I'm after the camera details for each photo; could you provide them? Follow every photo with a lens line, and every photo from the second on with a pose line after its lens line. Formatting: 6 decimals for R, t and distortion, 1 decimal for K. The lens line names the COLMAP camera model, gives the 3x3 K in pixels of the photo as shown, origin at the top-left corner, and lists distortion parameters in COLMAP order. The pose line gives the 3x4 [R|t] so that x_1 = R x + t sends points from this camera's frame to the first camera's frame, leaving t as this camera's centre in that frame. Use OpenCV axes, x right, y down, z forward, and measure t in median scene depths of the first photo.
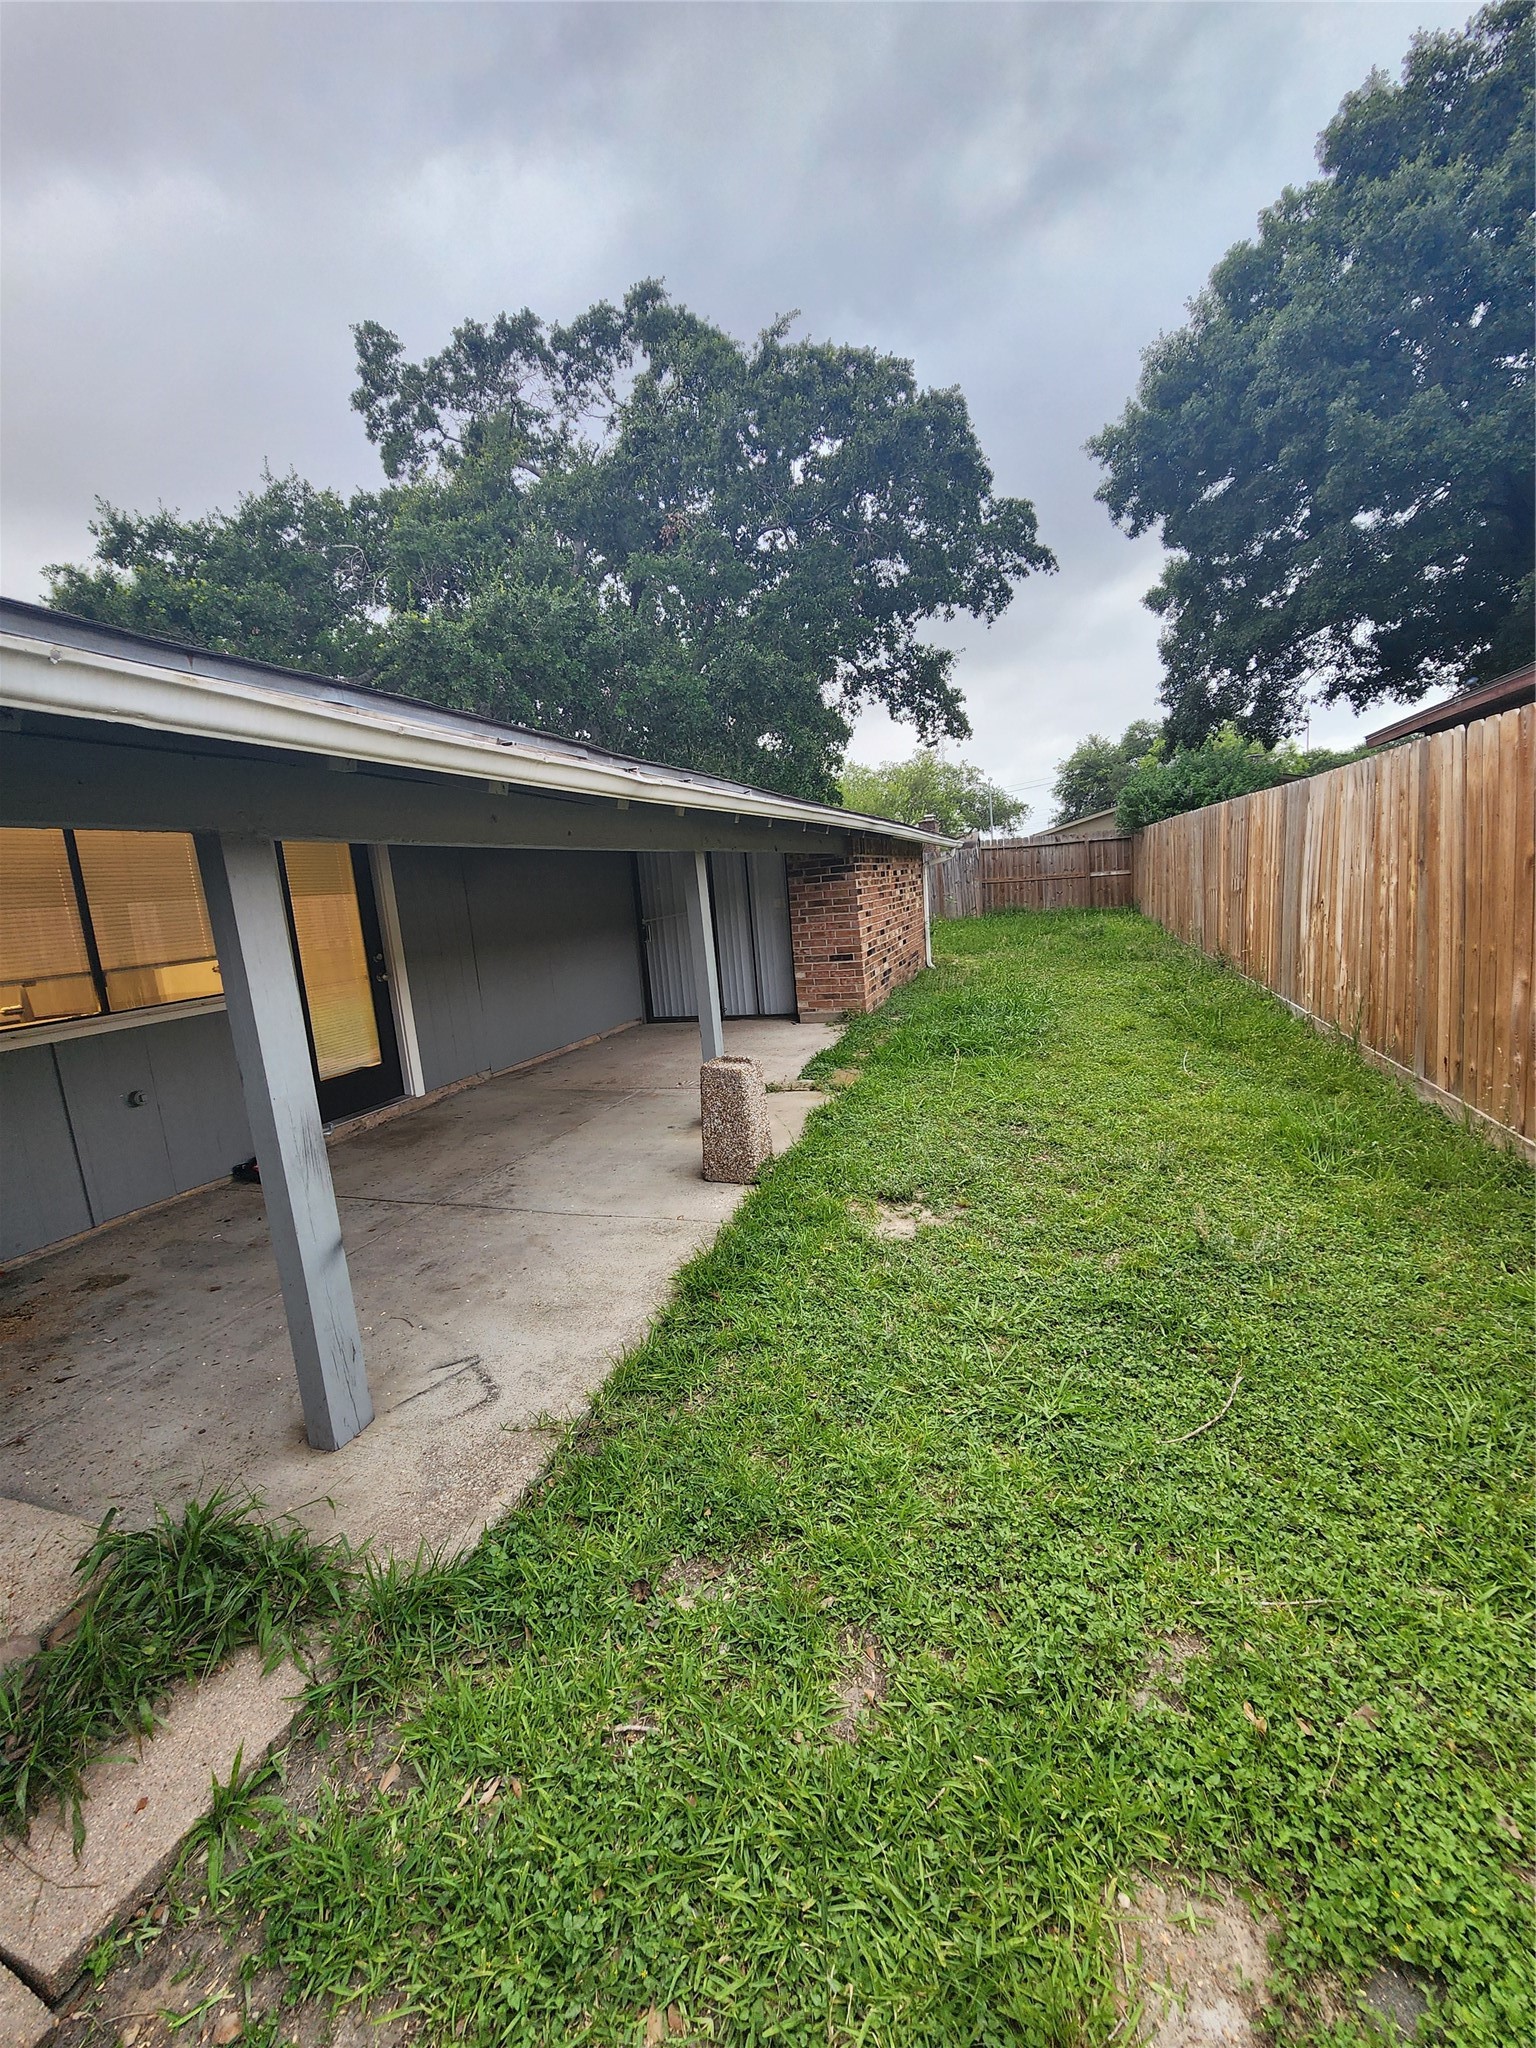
lens RADIAL K [[842.9, 0, 773.8], [0, 842.9, 1019.1], [0, 0, 1]] dist [0.002688, -0.000049]
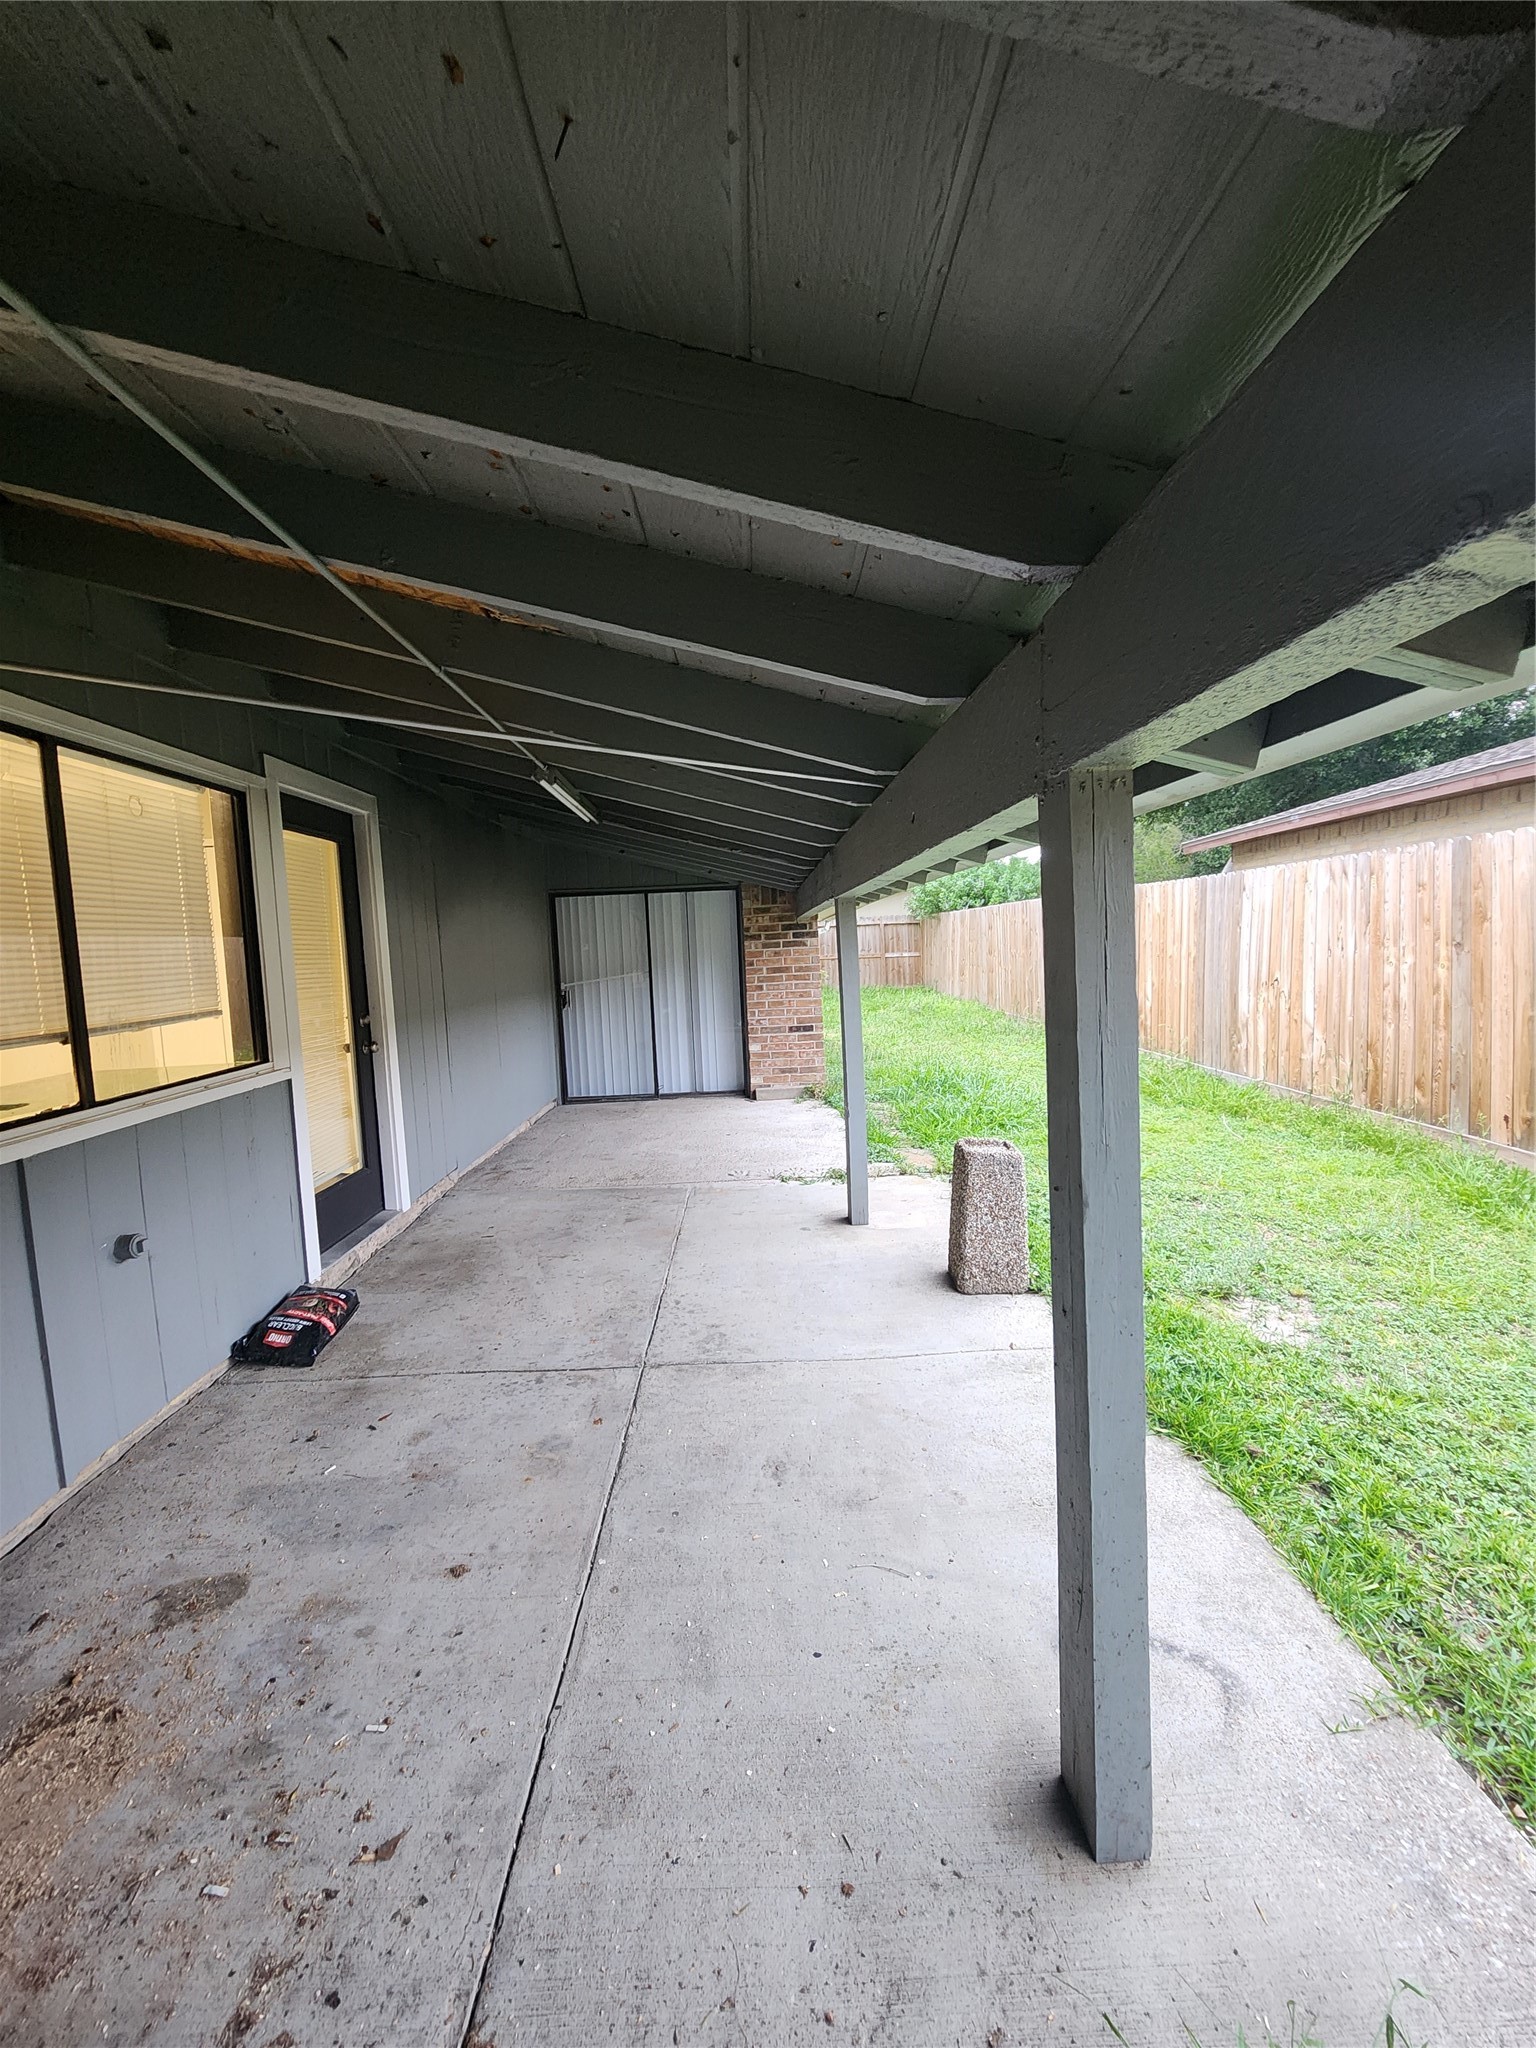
lens RADIAL K [[842.9, 0, 768.1], [0, 842.9, 1023.1], [0, 0, 1]] dist [0.002688, -0.000049]
pose [[0.940665, 0.009045, 0.339216, -0.453463], [0.020514, 0.996300, -0.083454, -0.003839], [-0.338716, 0.085461, 0.937000, 0.237660]]
